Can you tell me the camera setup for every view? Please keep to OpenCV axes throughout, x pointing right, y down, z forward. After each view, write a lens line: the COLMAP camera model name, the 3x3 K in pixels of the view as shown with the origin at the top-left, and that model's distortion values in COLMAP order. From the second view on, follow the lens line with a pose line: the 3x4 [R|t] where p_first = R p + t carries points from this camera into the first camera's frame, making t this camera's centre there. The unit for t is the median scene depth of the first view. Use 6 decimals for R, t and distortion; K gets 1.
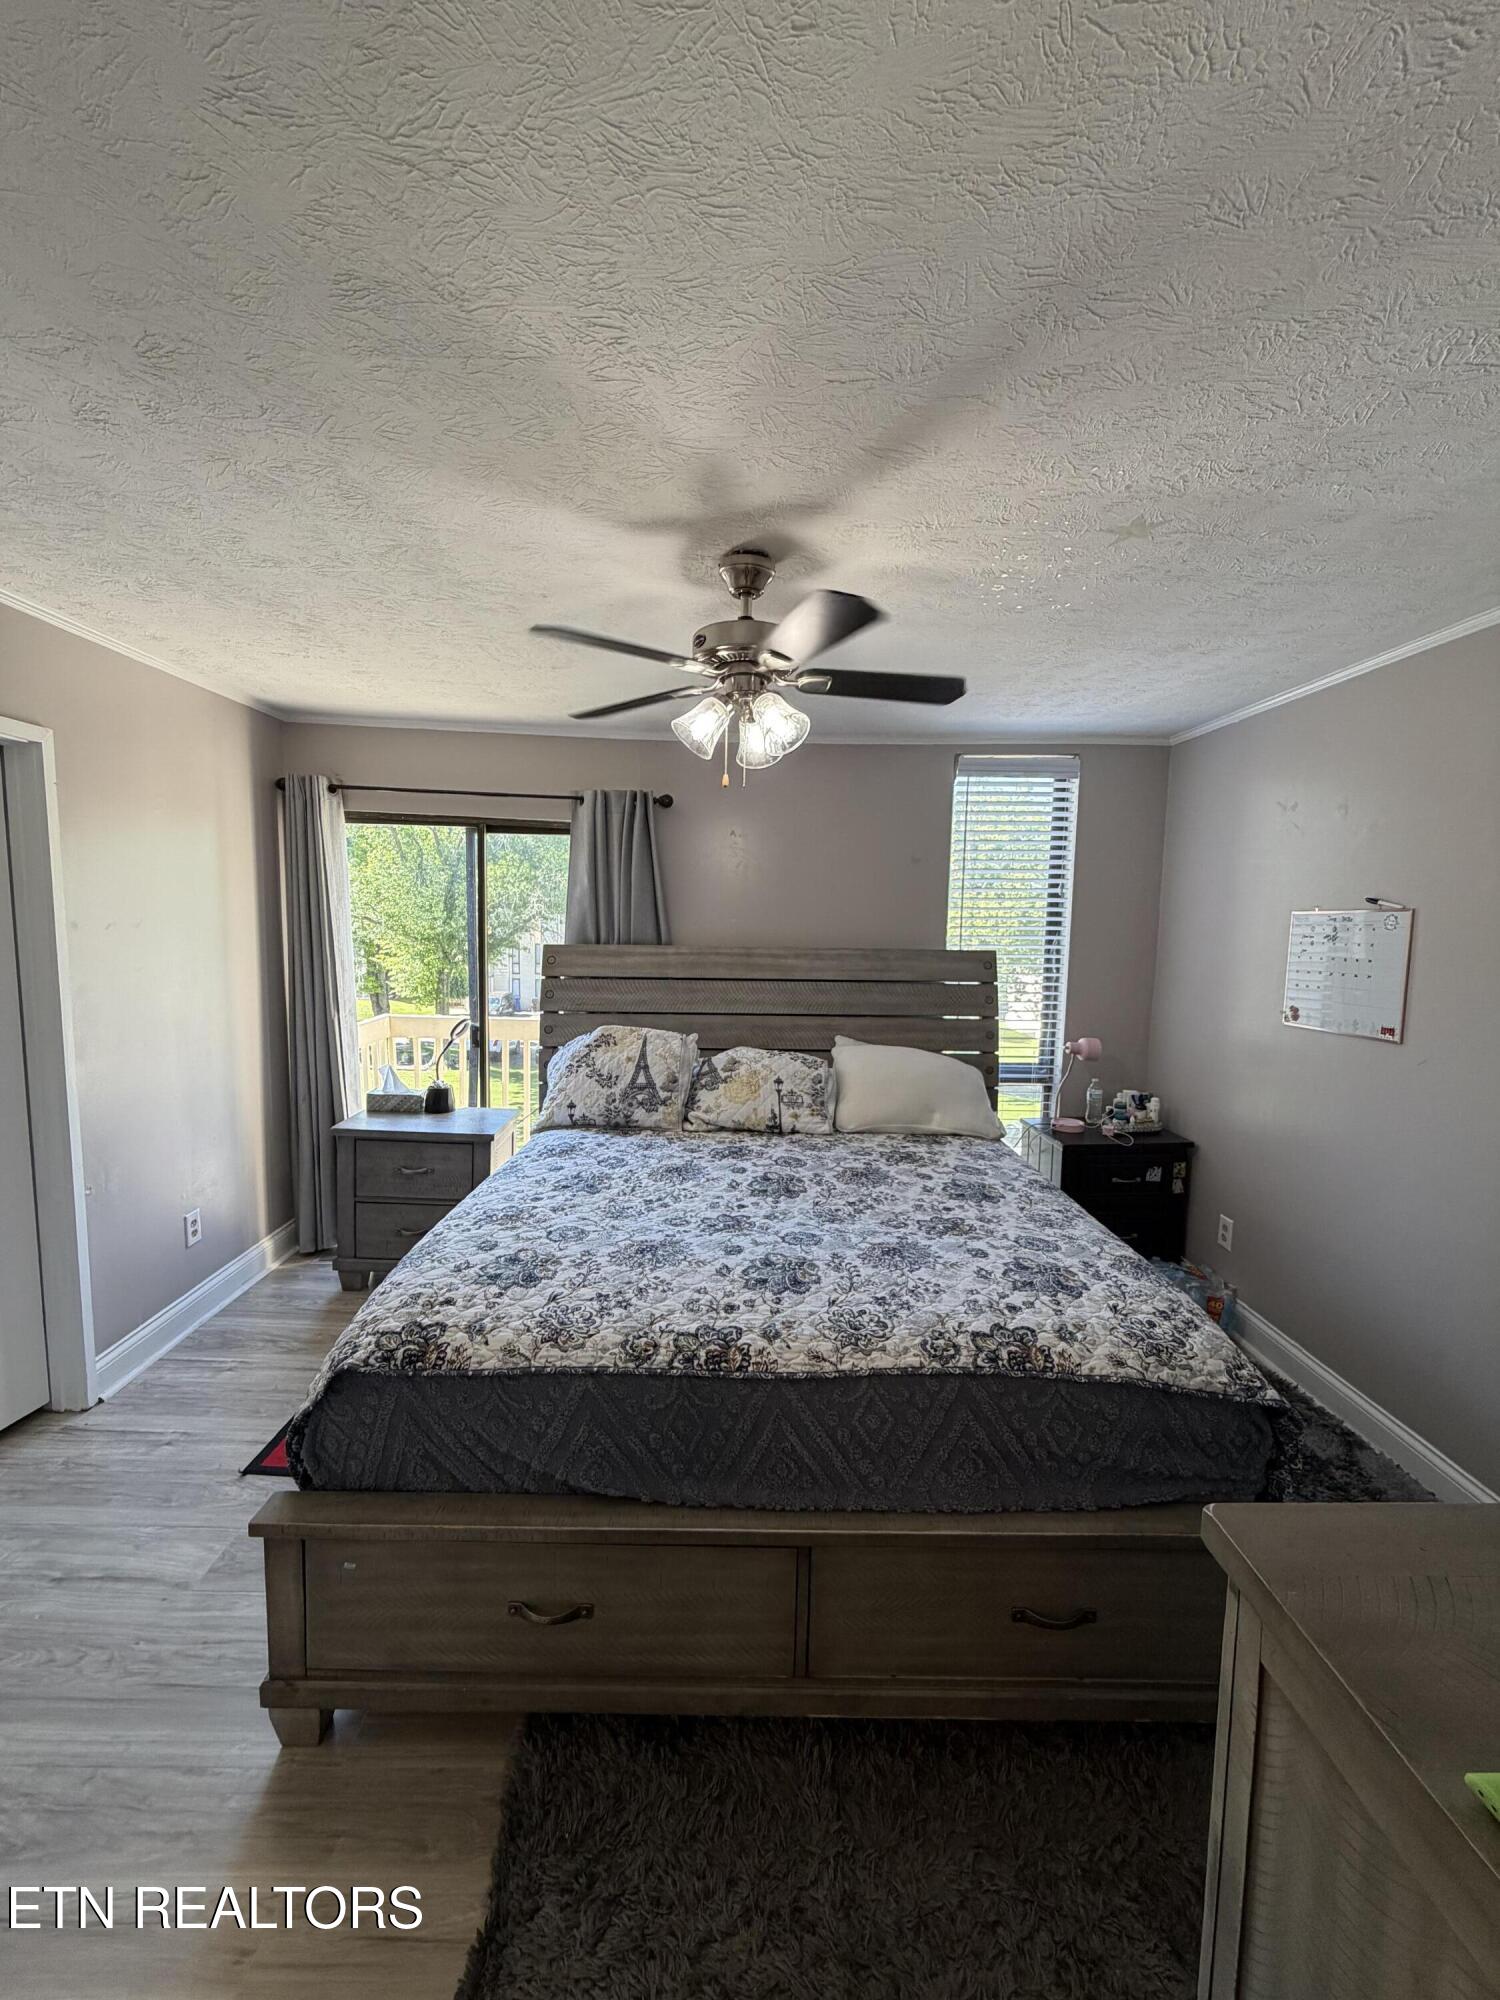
lens RADIAL K [[799.3, 0, 750.0], [0, 799.3, 1000.0], [0, 0, 1]] dist [0.001226, -0.000295]
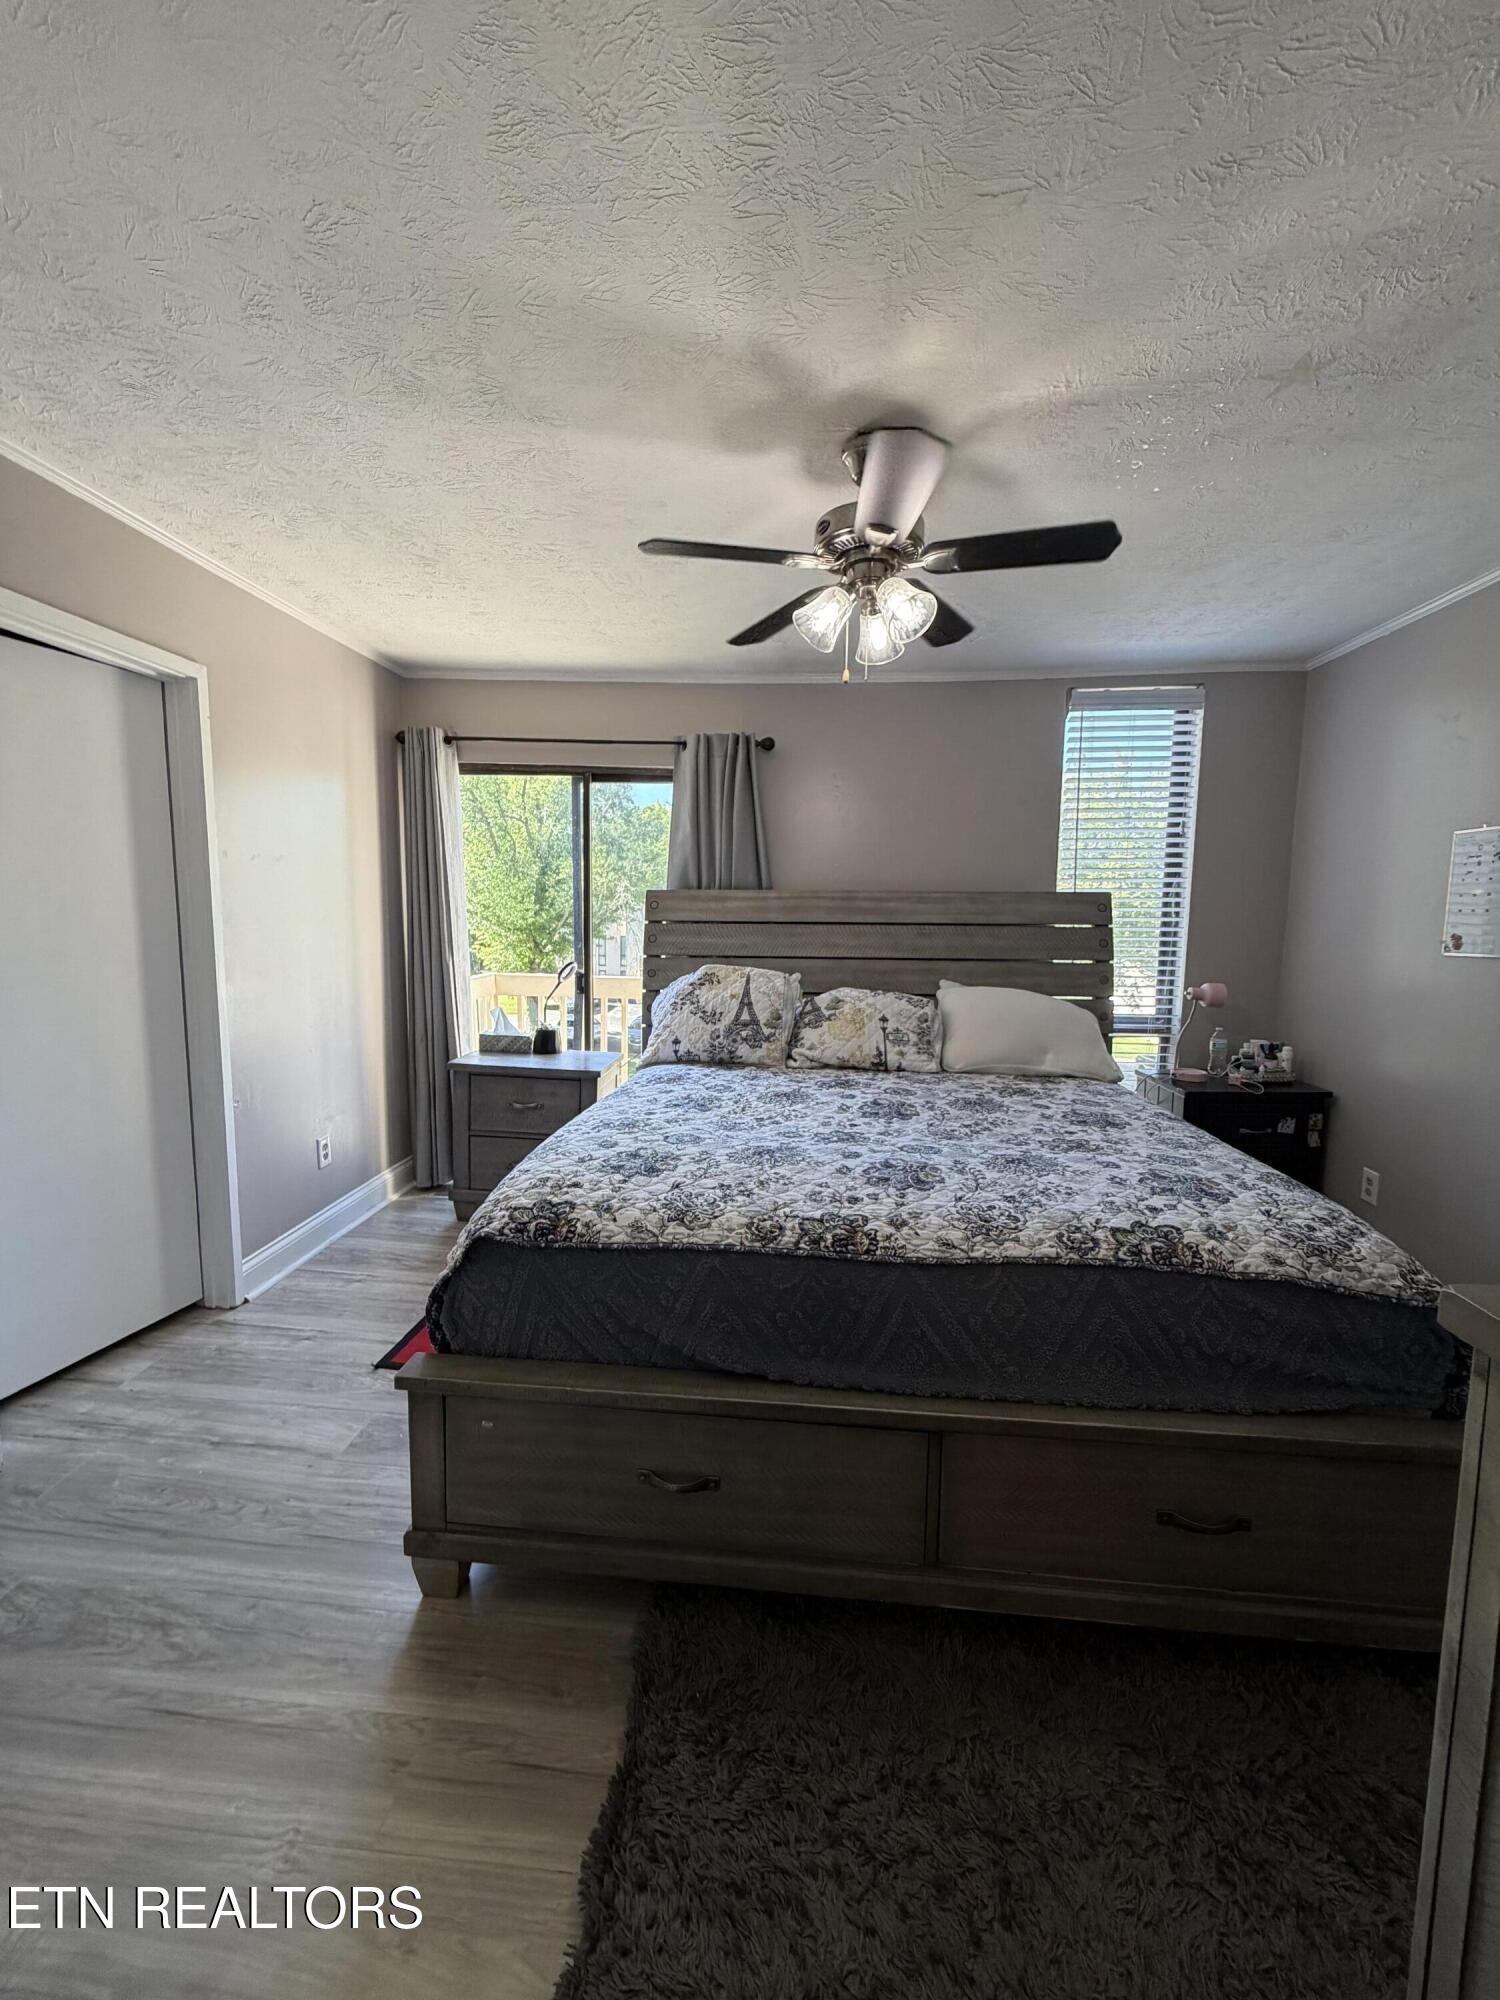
lens RADIAL K [[799.3, 0, 750.0], [0, 799.3, 1000.0], [0, 0, 1]] dist [0.001226, -0.000295]
pose [[0.994952, 0.004524, -0.100252, -0.052707], [-0.003871, 0.999970, 0.006708, 0.129126], [0.100279, -0.006286, 0.994940, 0.008897]]
